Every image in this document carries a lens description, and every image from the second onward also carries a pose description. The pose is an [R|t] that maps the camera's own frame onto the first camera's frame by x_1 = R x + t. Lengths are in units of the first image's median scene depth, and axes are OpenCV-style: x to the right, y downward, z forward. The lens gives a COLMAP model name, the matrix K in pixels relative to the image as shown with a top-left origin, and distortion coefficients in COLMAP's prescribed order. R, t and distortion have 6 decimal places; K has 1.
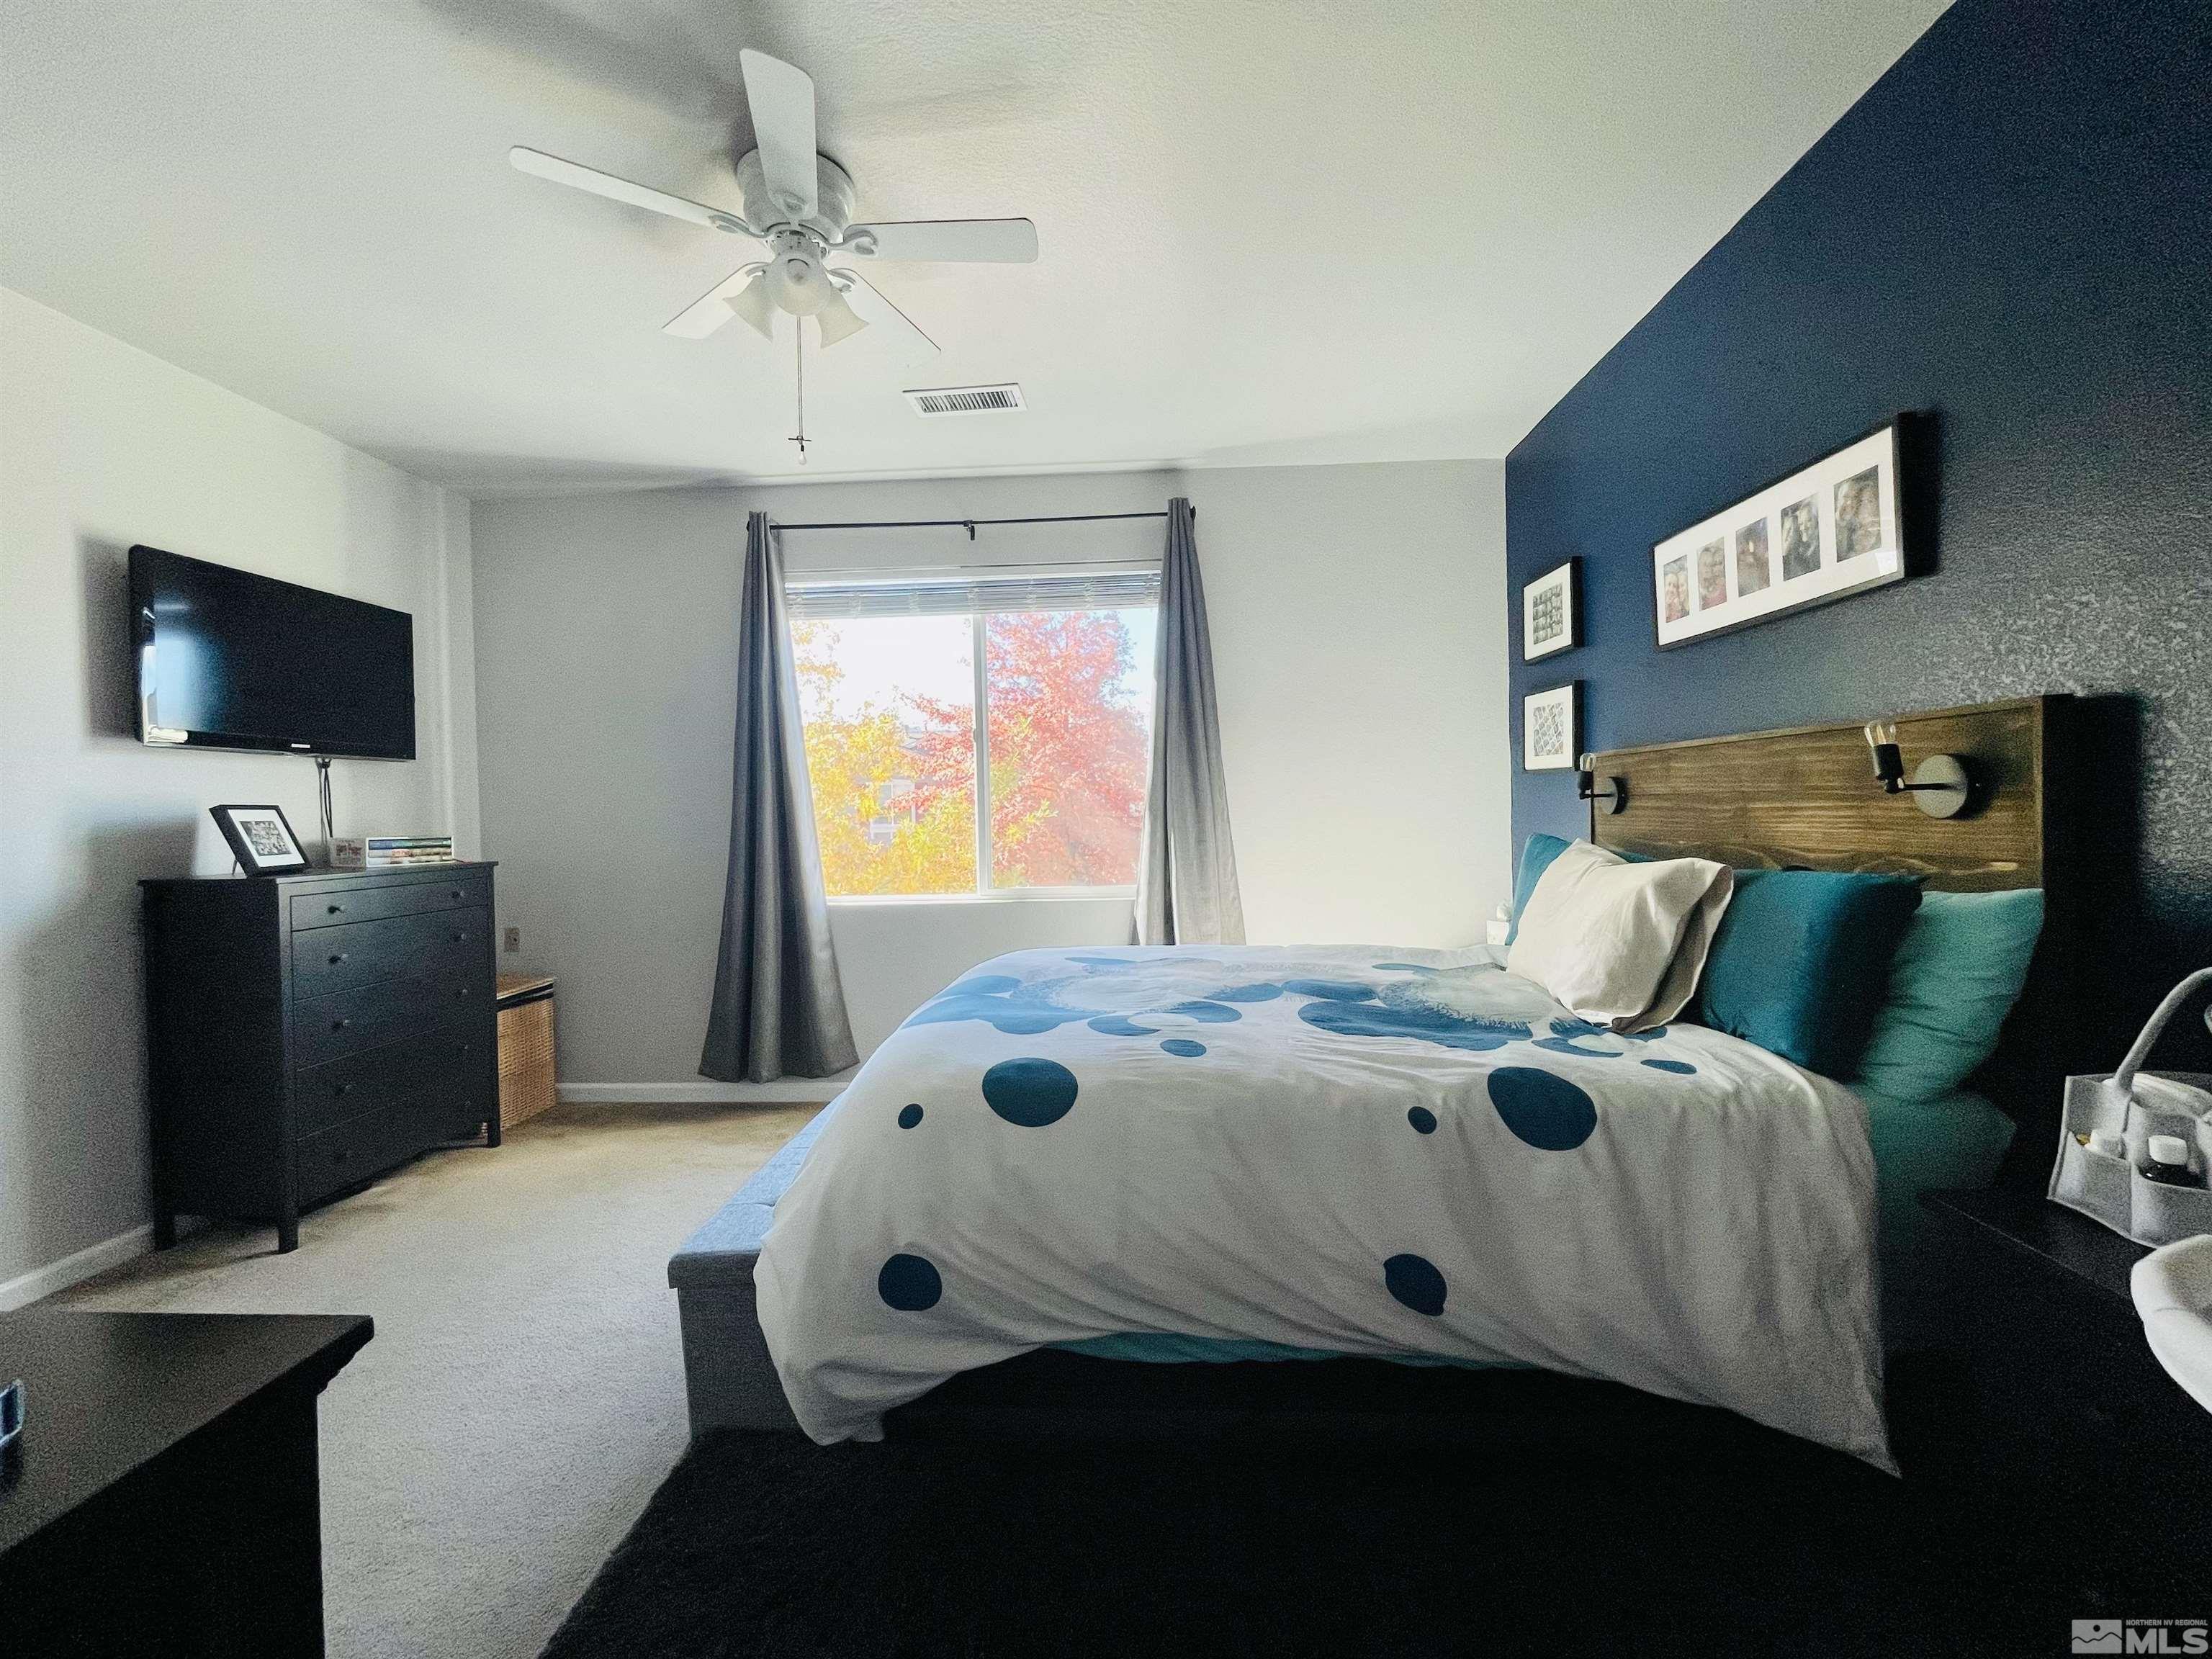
lens RADIAL K [[896.0, 0, 1099.9], [0, 896.0, 821.1], [0, 0, 1]] dist [-0.011155, 0.000479]
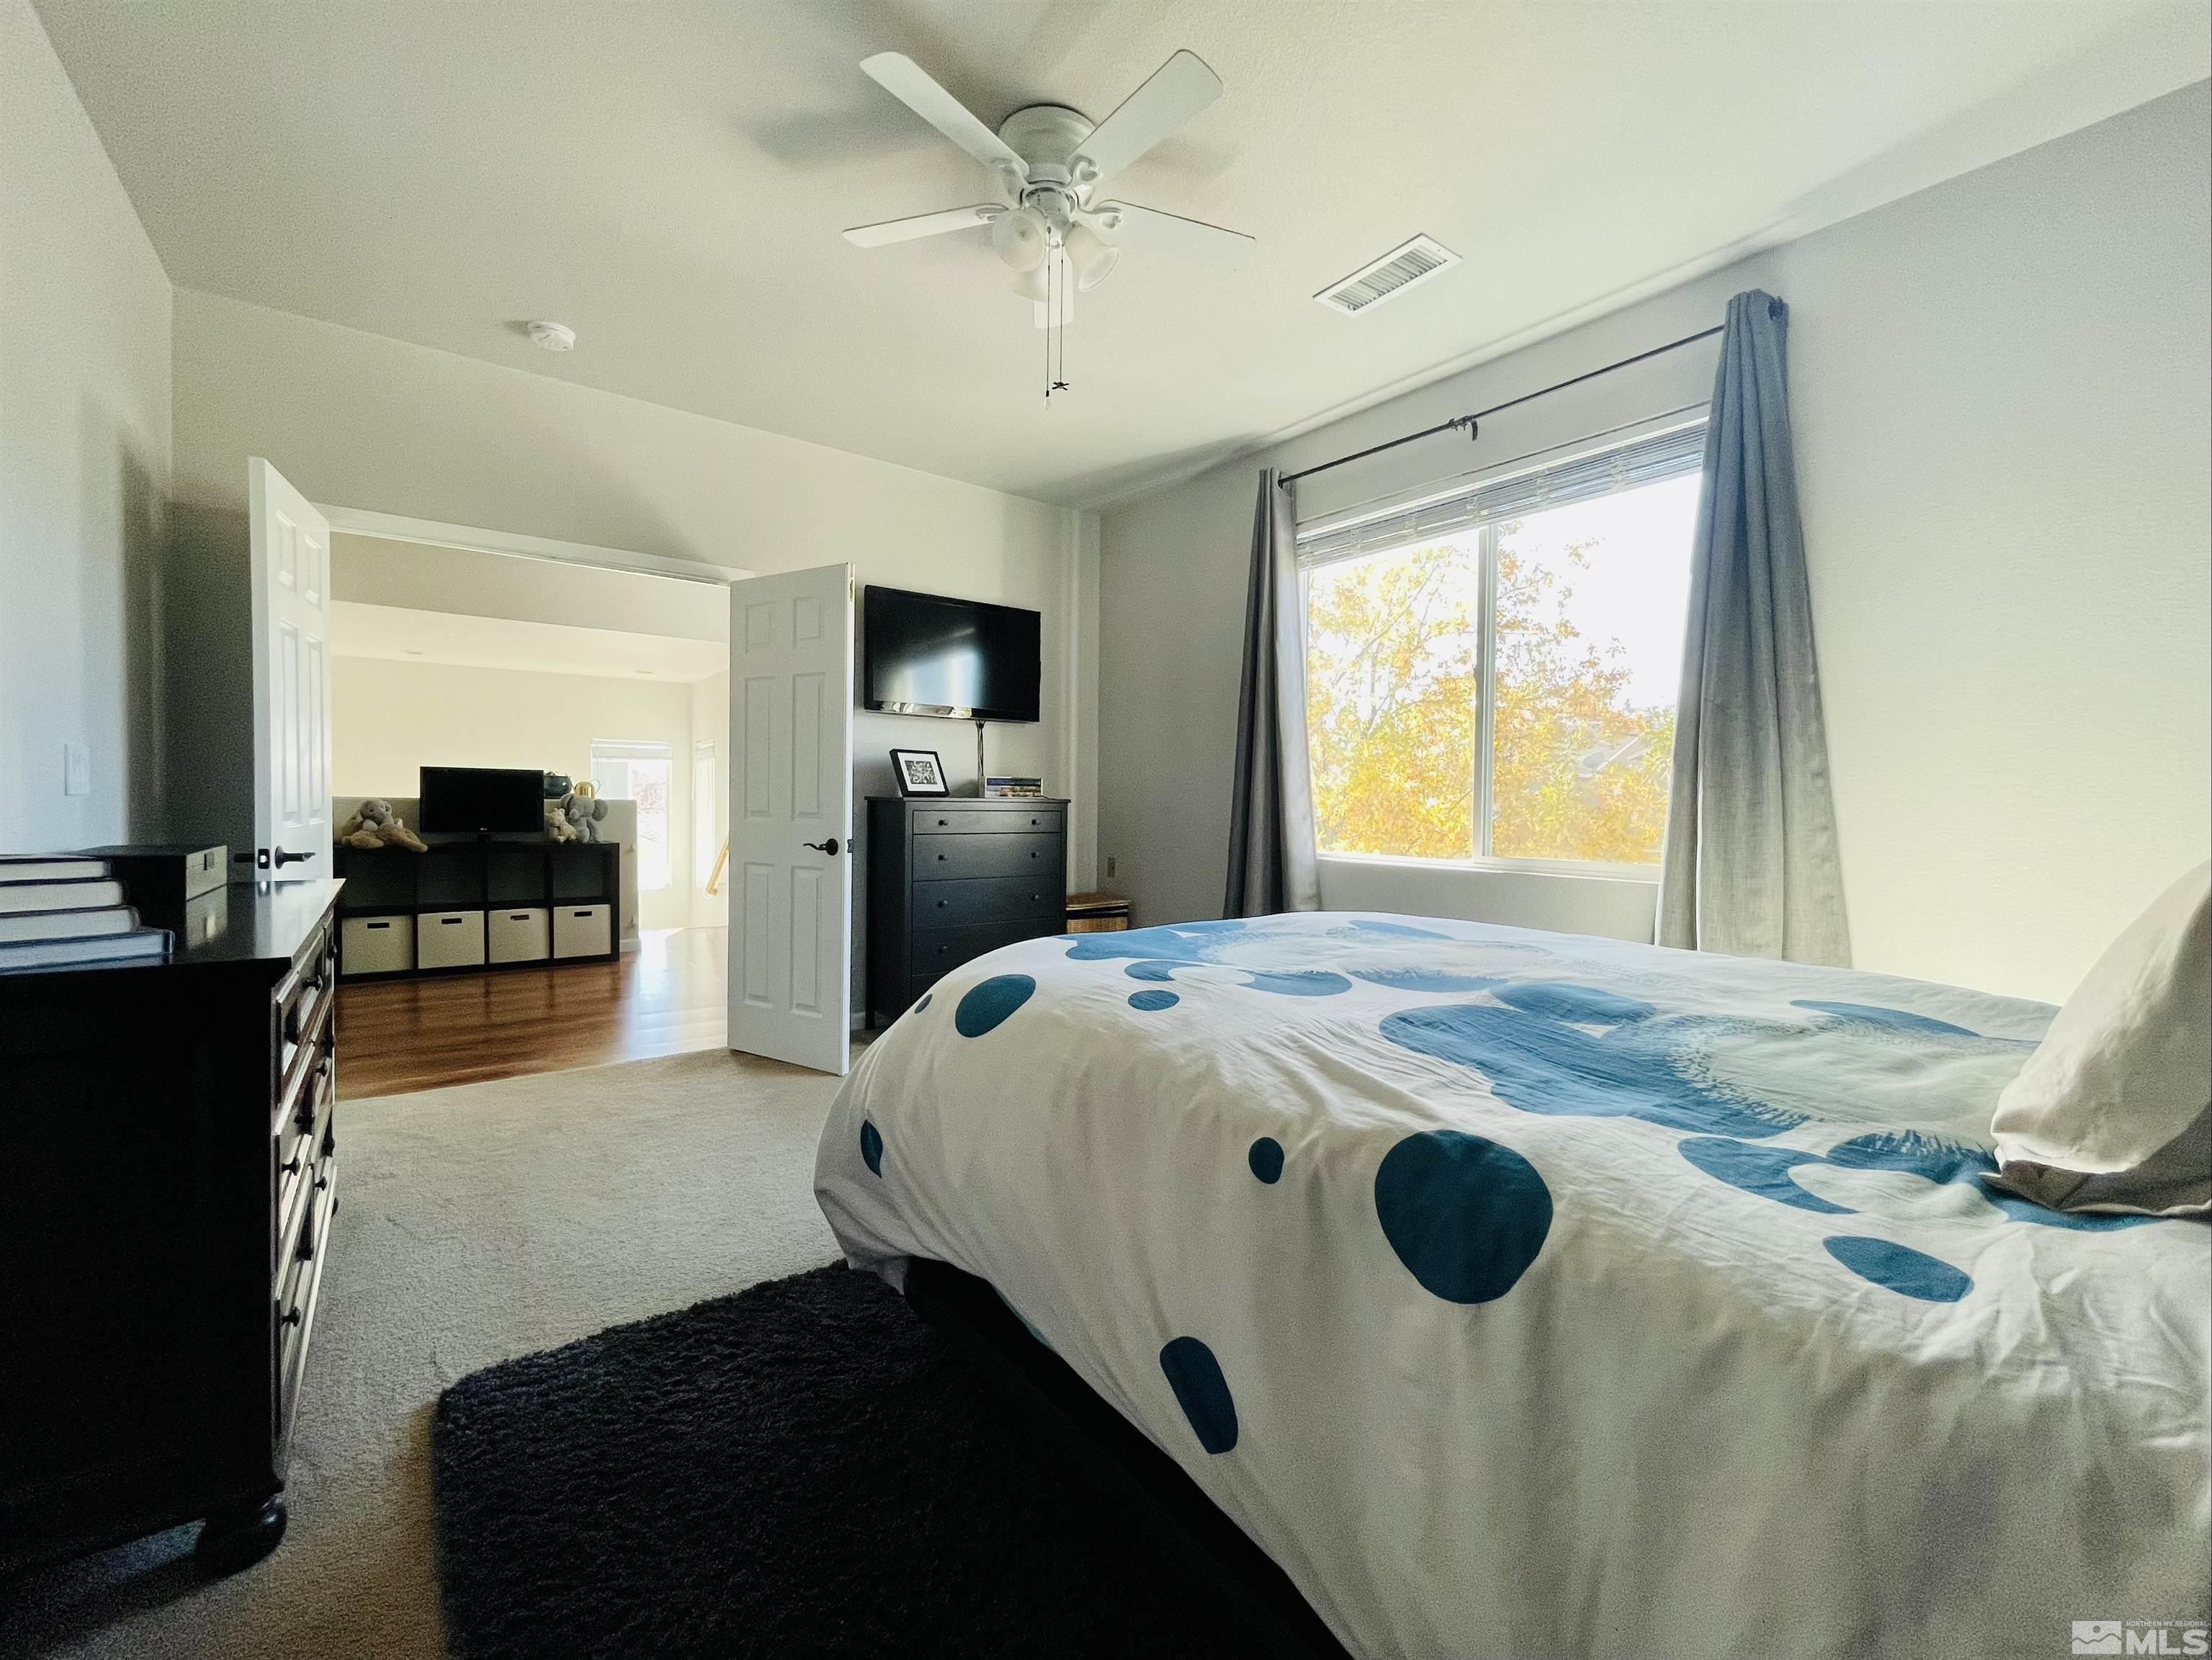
lens RADIAL K [[896.1, 0, 1101.1], [0, 896.1, 826.2], [0, 0, 1]] dist [-0.011155, 0.000479]
pose [[0.649616, 0.052742, -0.758431, 0.408302], [-0.034329, 0.998608, 0.040040, 0.039544], [0.759487, 0.000025, 0.650523, 0.264315]]
